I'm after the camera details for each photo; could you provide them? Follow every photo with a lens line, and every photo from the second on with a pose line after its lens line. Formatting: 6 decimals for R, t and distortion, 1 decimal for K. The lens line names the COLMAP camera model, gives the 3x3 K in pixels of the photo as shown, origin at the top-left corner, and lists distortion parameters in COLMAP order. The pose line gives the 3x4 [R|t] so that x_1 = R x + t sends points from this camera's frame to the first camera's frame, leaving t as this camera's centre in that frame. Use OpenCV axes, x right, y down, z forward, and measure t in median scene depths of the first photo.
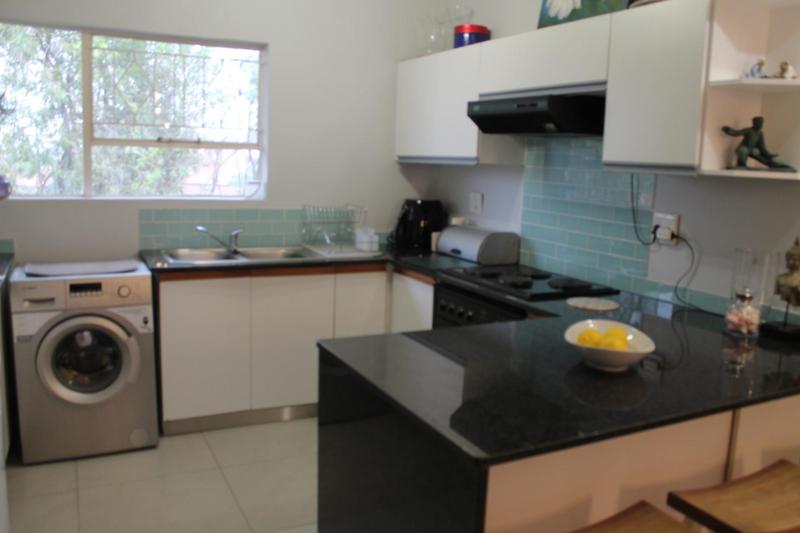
lens RADIAL K [[678.7, 0, 405.7], [0, 678.7, 266.2], [0, 0, 1]] dist [-0.163807, 0.149067]
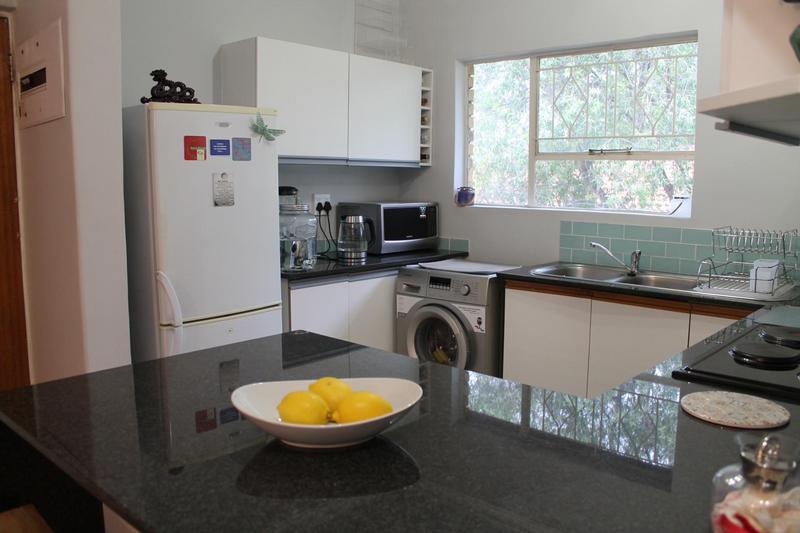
lens RADIAL K [[678.7, 0, 405.7], [0, 678.7, 266.2], [0, 0, 1]] dist [-0.163807, 0.149067]
pose [[0.360938, 0.089526, -0.928283, 0.492546], [-0.140864, 0.989195, 0.040629, -0.027689], [0.921890, 0.116098, 0.369649, 0.429696]]
